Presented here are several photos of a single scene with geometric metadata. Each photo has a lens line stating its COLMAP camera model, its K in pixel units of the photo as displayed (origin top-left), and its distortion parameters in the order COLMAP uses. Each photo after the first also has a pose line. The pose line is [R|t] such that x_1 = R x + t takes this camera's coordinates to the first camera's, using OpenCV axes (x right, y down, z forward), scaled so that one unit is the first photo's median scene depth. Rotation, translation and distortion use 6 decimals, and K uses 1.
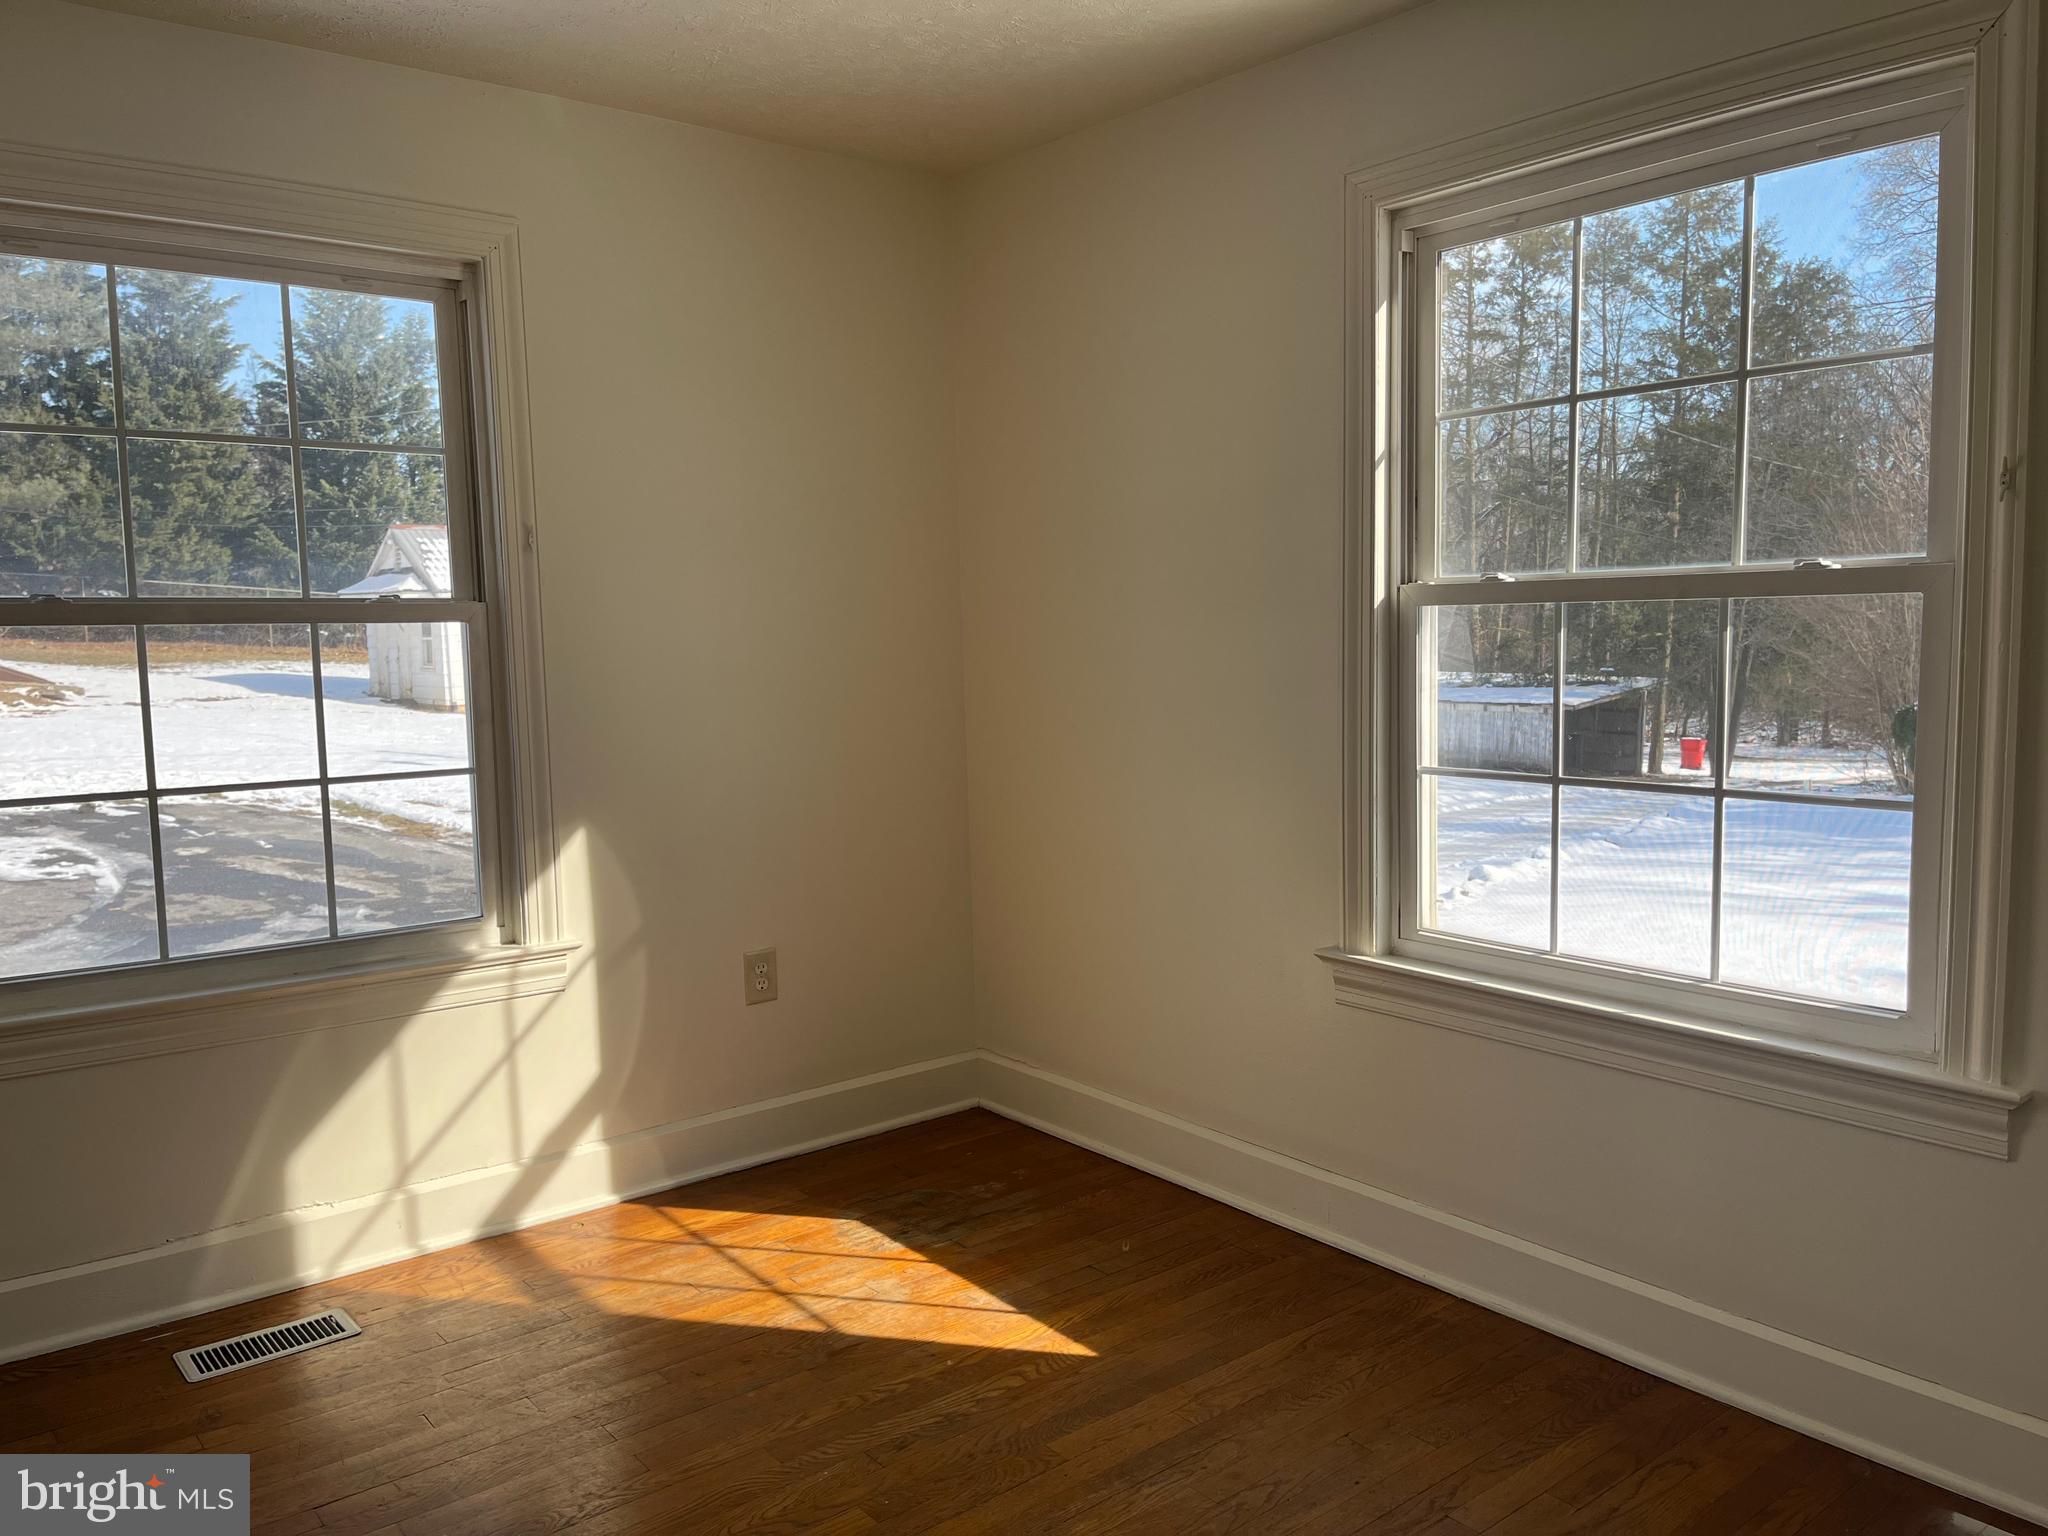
lens RADIAL K [[1541.1, 0, 1012.3], [0, 1541.1, 777.8], [0, 0, 1]] dist [0.078361, -0.093618]
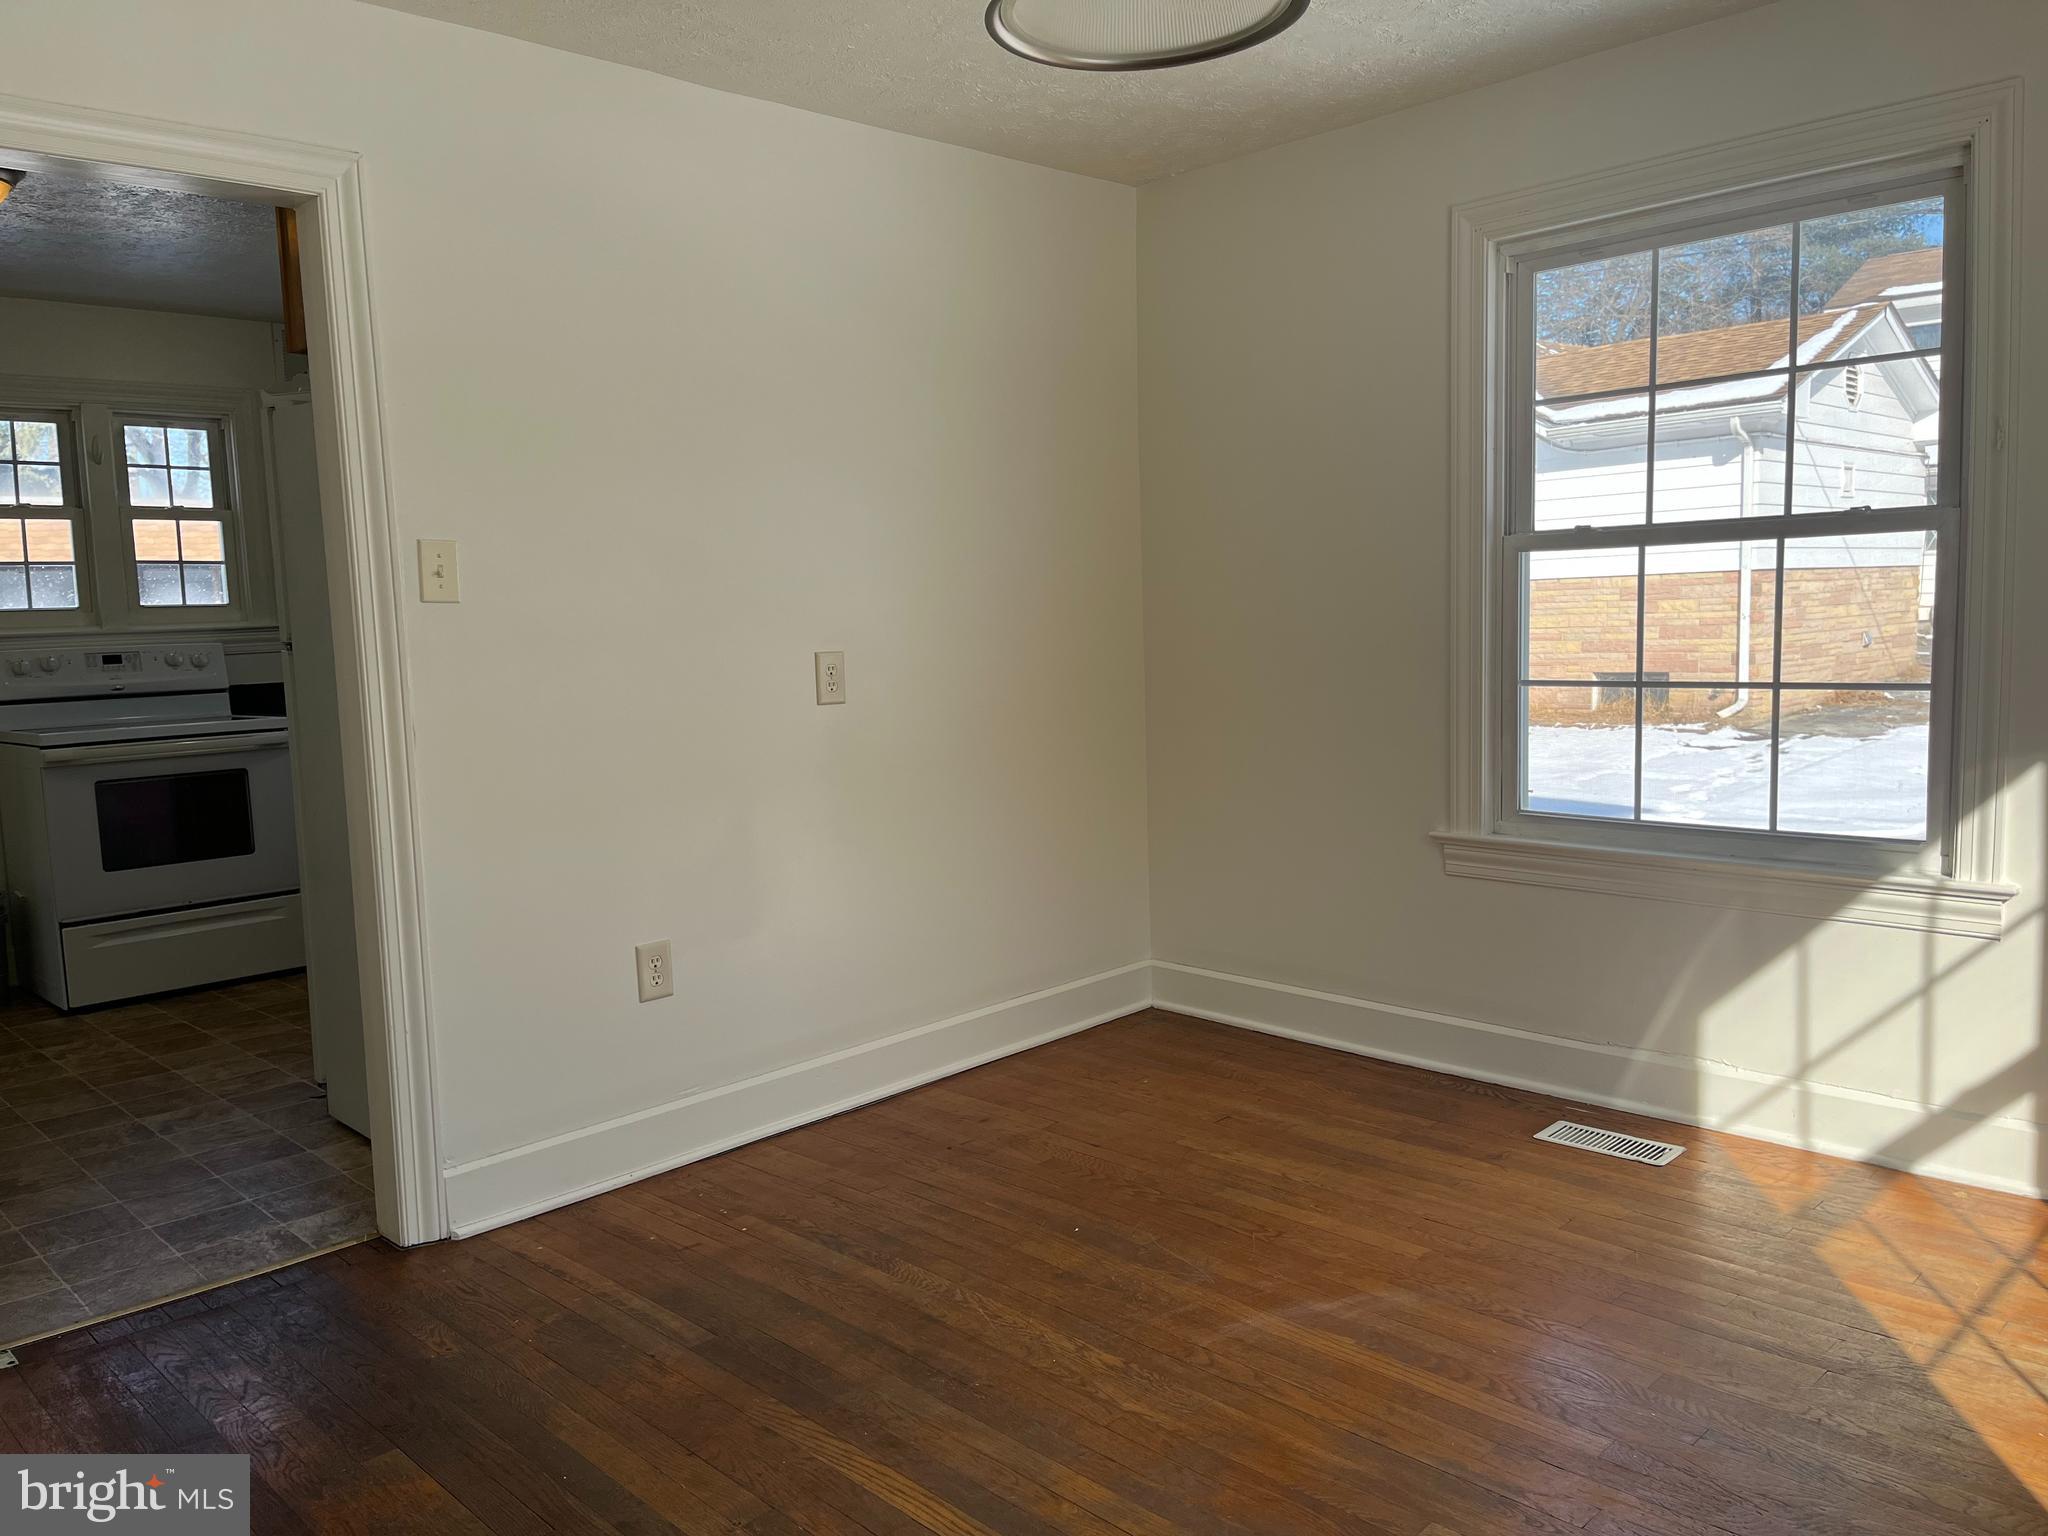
lens RADIAL K [[1541.1, 0, 1012.3], [0, 1541.1, 777.8], [0, 0, 1]] dist [0.078361, -0.093618]
pose [[0.098412, 0.123384, -0.987467, 0.563468], [-0.061416, 0.991146, 0.117723, -0.028432], [0.993249, 0.049061, 0.105119, 0.355887]]
